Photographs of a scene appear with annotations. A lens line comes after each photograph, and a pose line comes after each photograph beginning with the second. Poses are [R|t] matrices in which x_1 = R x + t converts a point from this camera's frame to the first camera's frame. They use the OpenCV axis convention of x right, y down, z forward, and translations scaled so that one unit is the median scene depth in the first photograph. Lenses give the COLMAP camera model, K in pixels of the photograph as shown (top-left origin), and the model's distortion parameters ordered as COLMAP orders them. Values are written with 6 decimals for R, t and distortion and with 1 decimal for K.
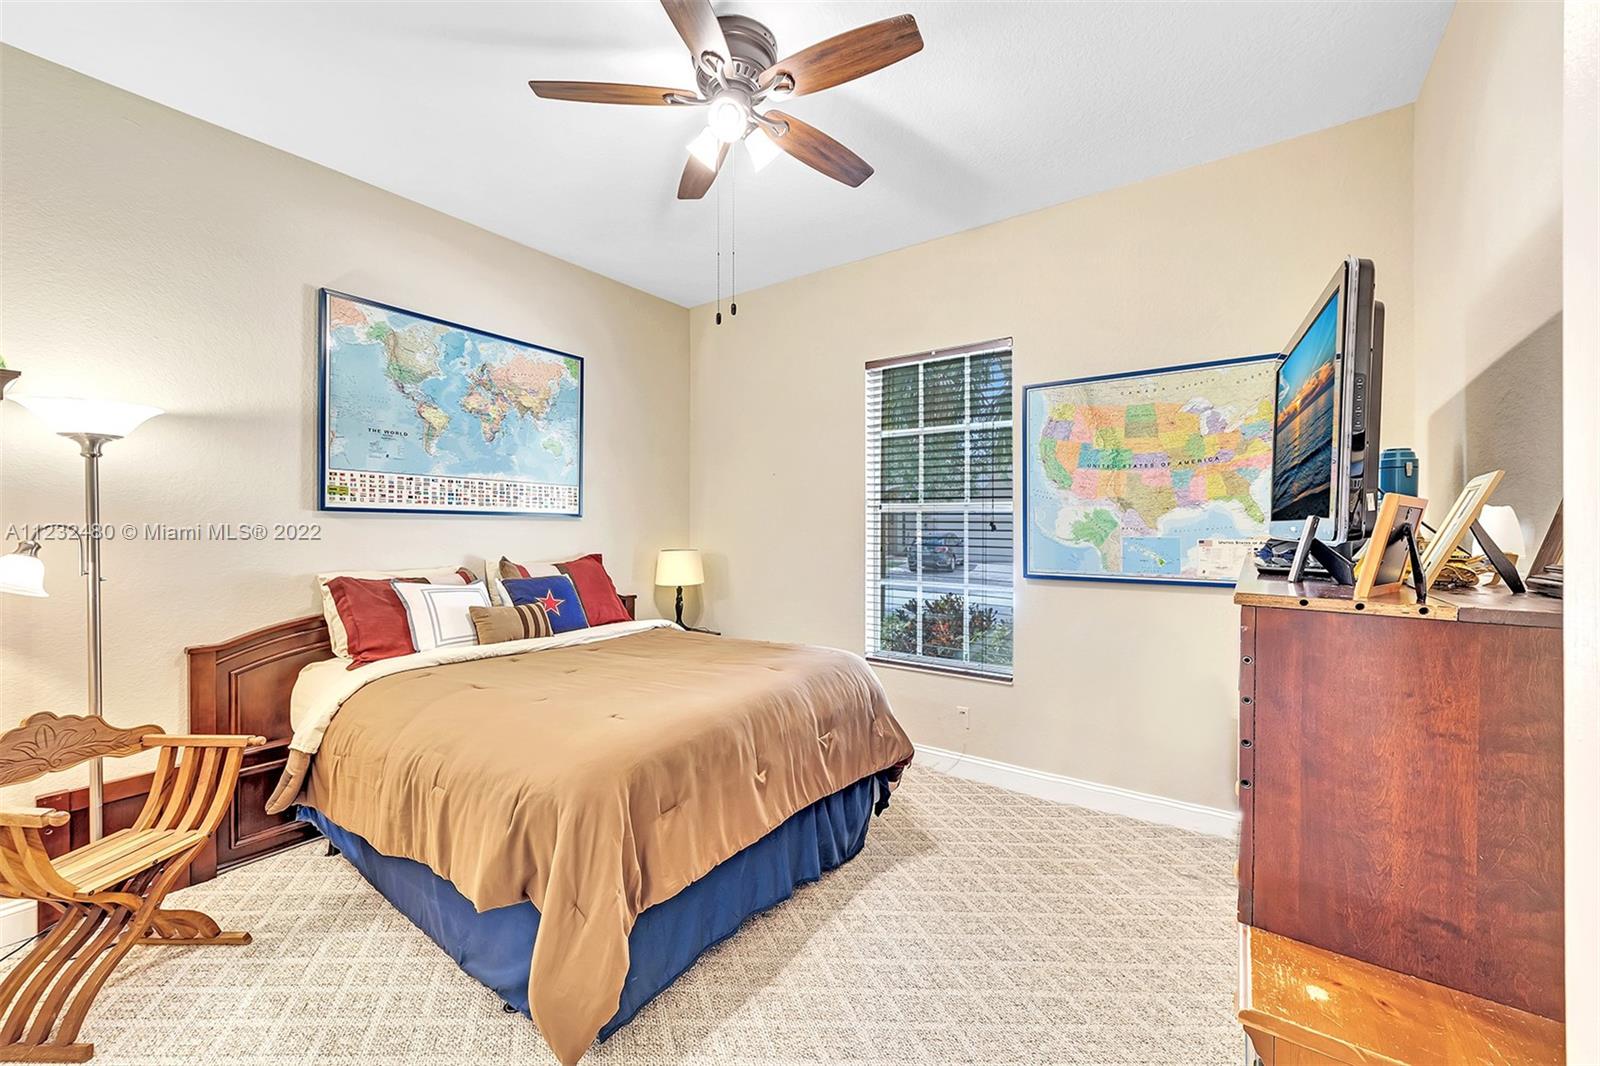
lens RADIAL K [[660.4, 0, 800.8], [0, 660.4, 526.6], [0, 0, 1]] dist [0.016163, -0.010669]
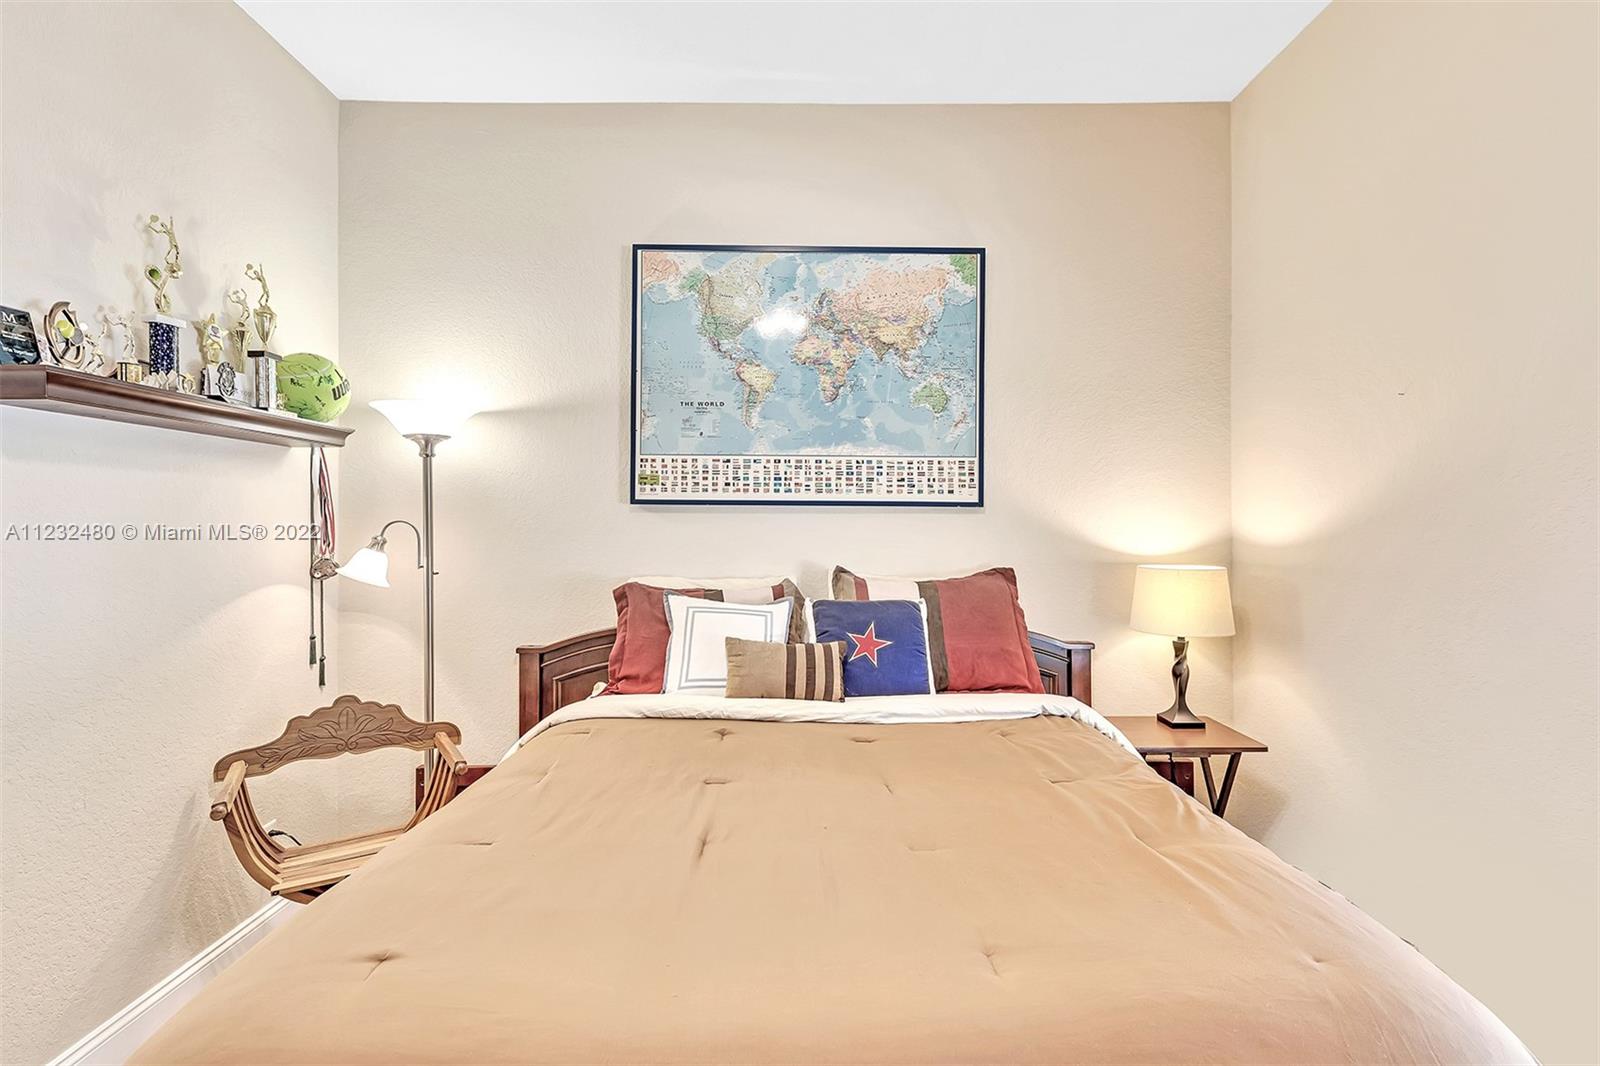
lens RADIAL K [[716.3, 0, 797.9], [0, 716.3, 528.2], [0, 0, 1]] dist [0.001918, 0.000566]
pose [[0.579265, 0.000028, -0.815139, 0.140401], [0.001911, 0.999997, 0.001392, 0.005574], [0.815137, -0.002364, 0.579263, 0.572859]]
